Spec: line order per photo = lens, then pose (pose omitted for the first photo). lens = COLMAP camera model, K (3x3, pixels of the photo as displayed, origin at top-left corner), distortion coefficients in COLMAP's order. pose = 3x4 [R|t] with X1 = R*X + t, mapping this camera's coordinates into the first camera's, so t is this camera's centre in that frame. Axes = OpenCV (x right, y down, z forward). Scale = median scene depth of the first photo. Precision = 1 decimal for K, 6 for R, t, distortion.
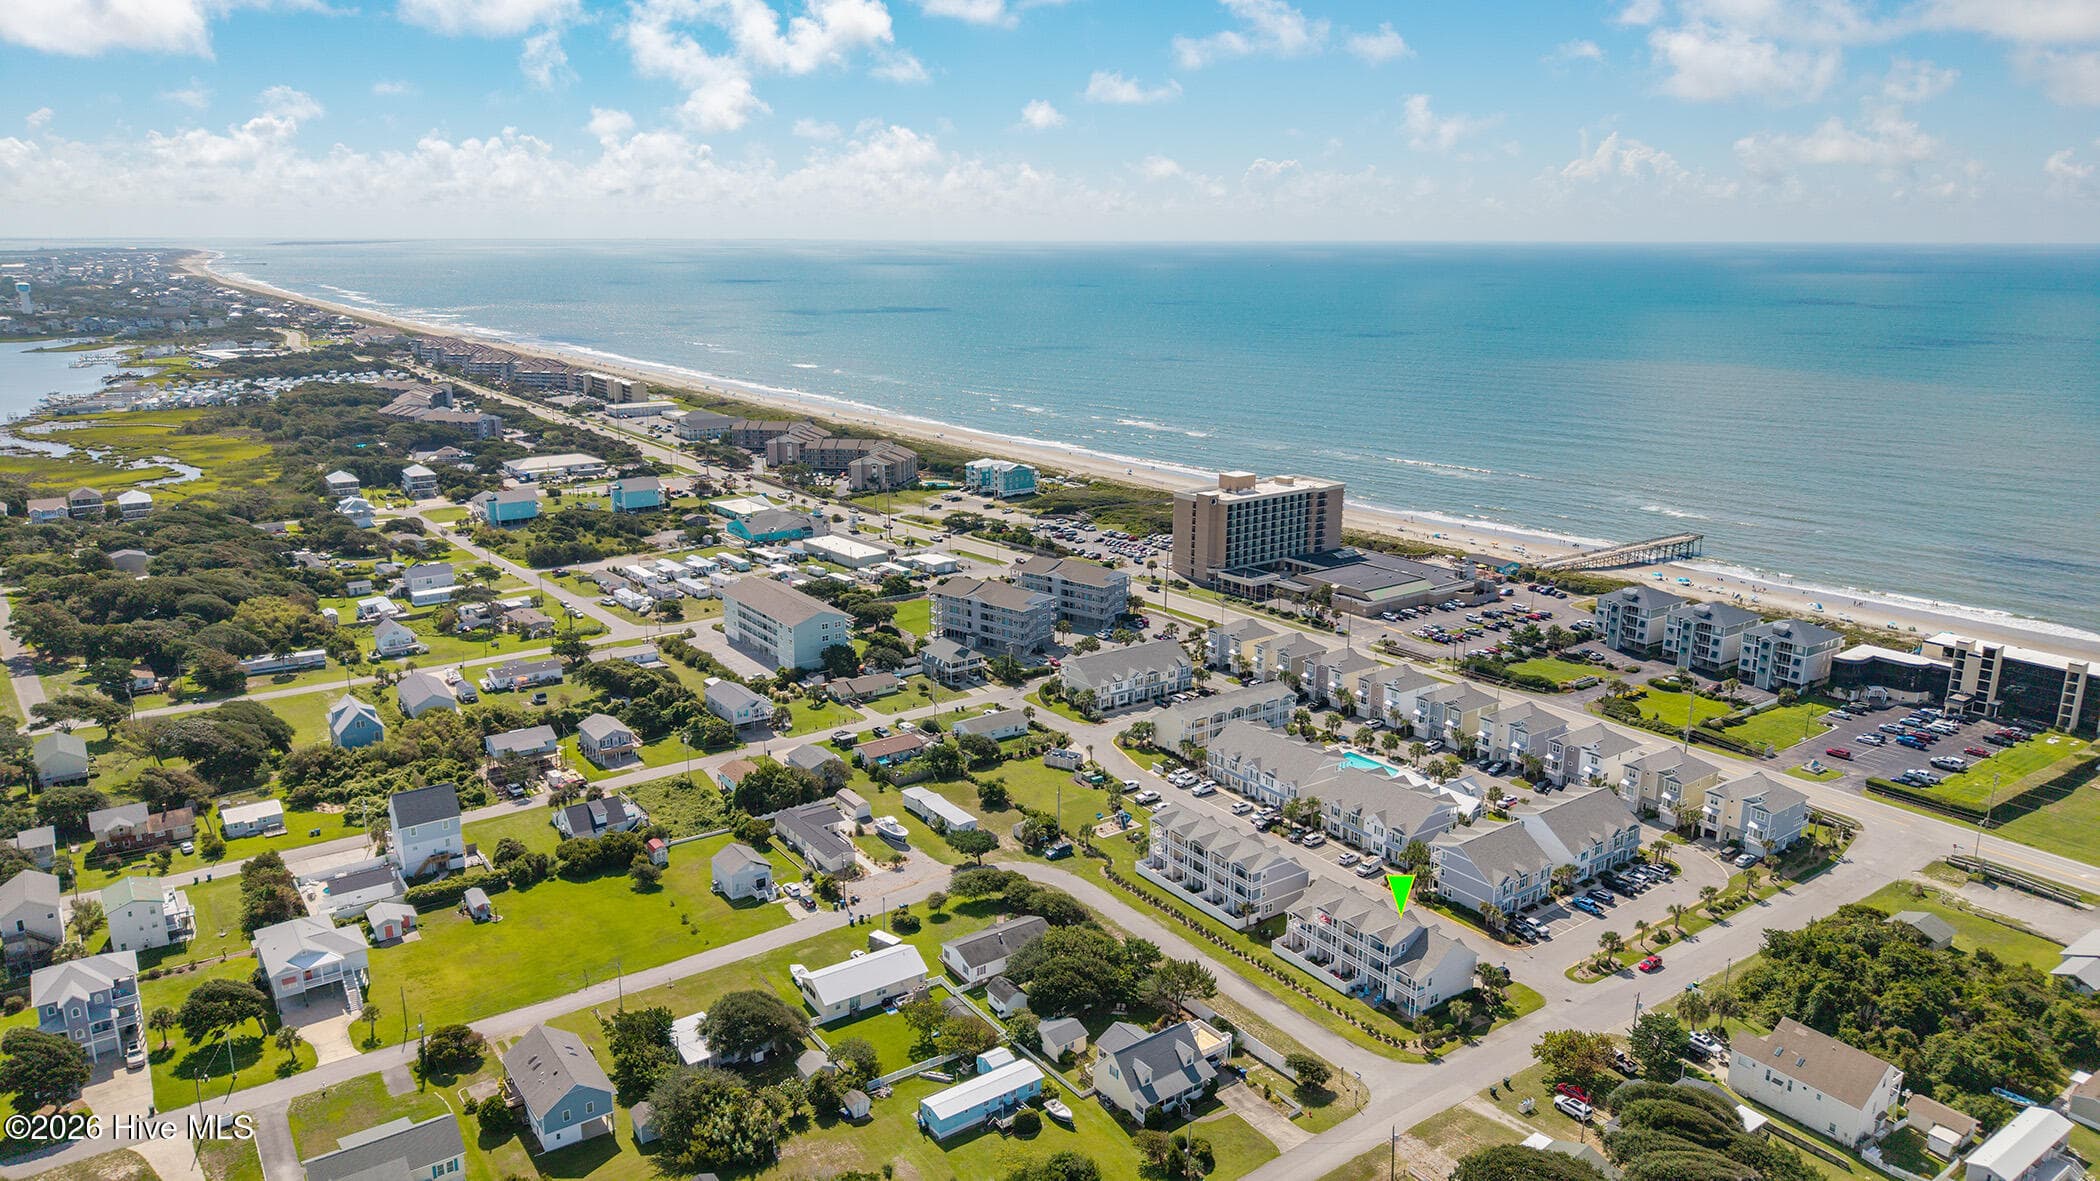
lens RADIAL K [[1373.2, 0, 1041.0], [0, 1373.2, 603.0], [0, 0, 1]] dist [0.004332, -0.003952]
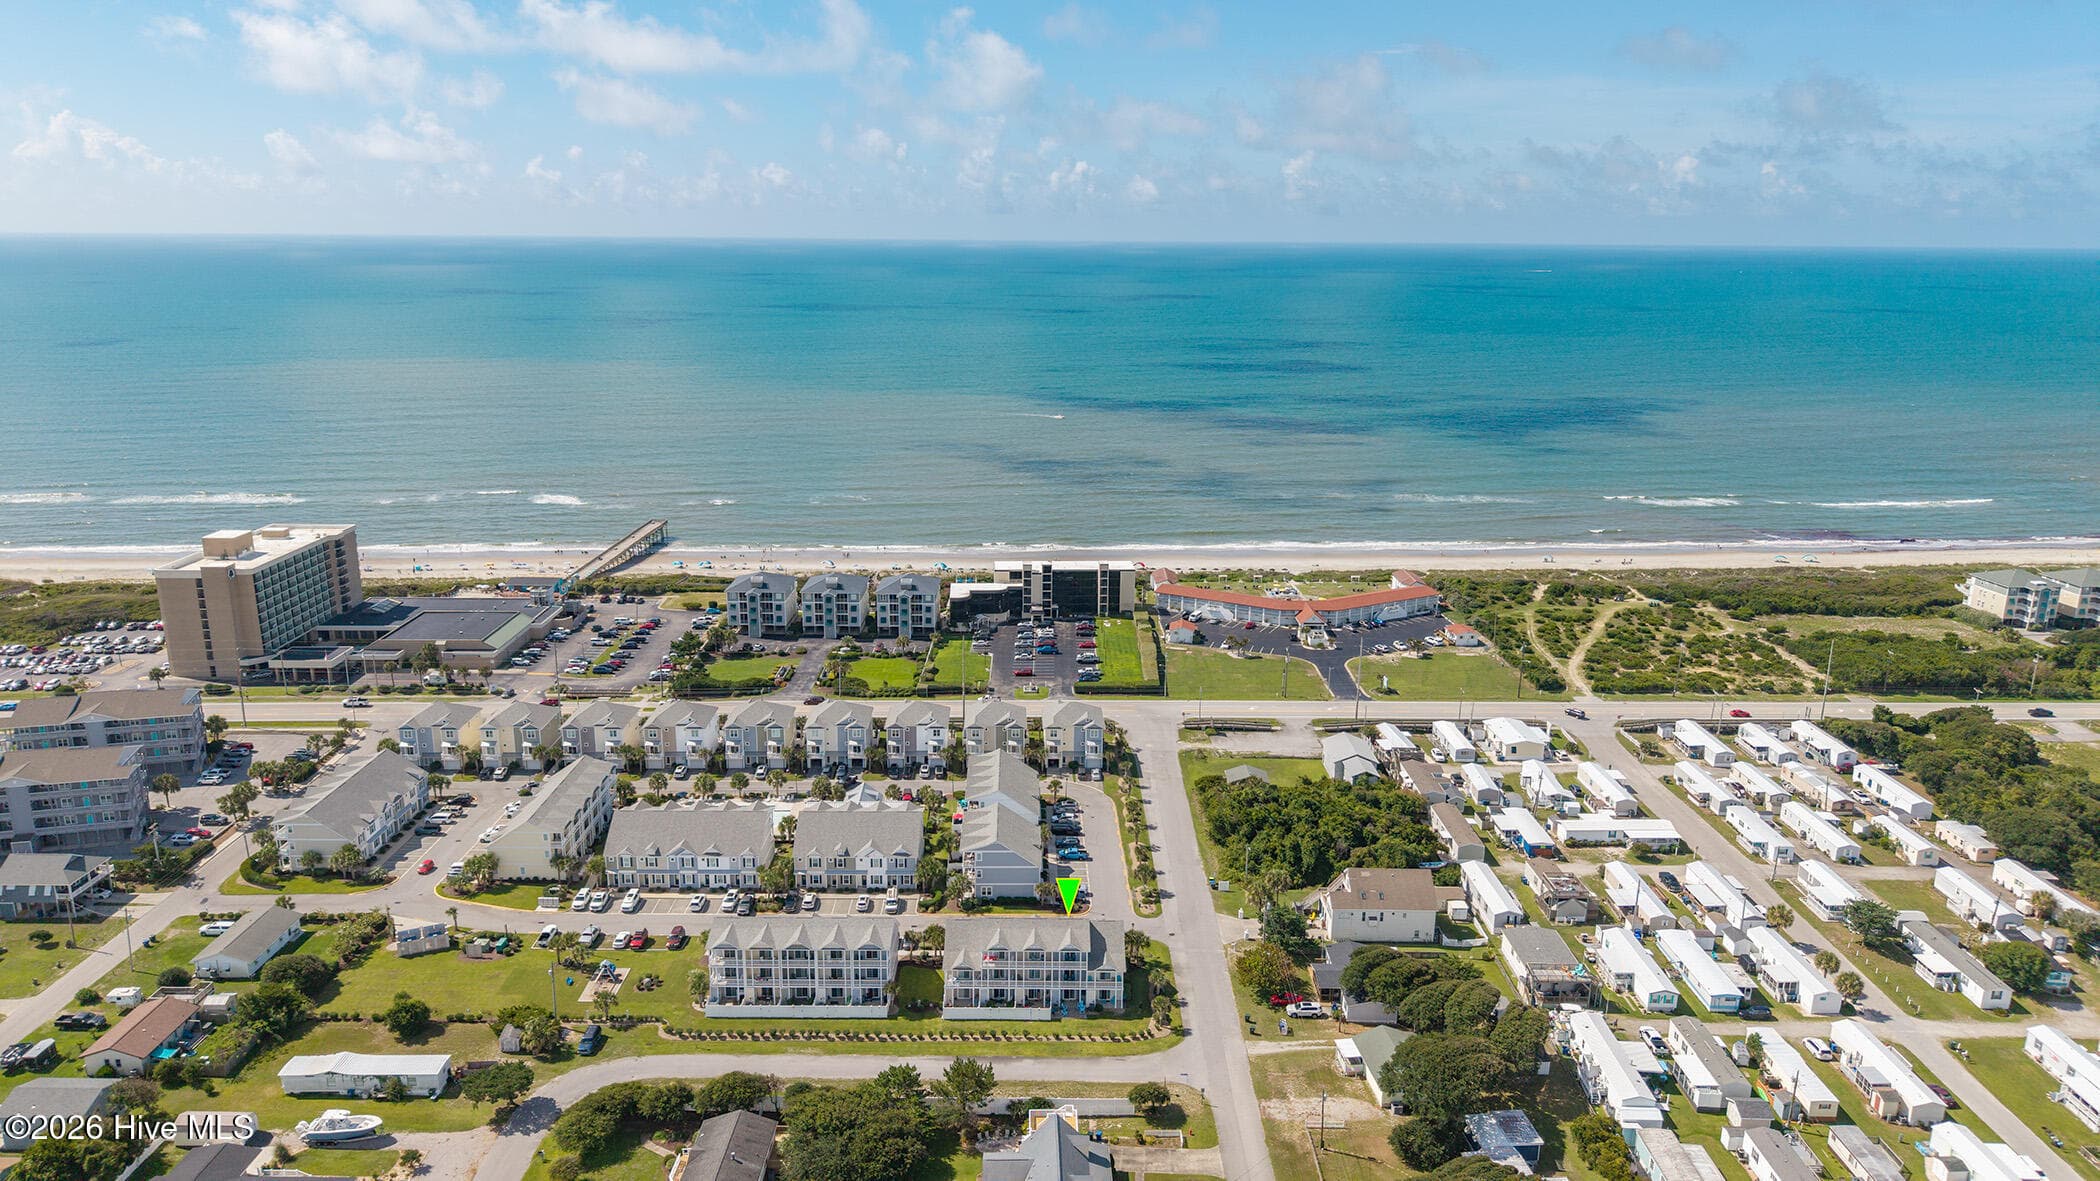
lens RADIAL K [[1373.2, 0, 1046.7], [0, 1373.2, 574.8], [0, 0, 1]] dist [0.004332, -0.003952]
pose [[0.577623, -0.190124, 0.793854, -0.297906], [0.201558, 0.975606, 0.086995, -0.065320], [-0.791028, 0.109757, 0.601854, 0.233313]]
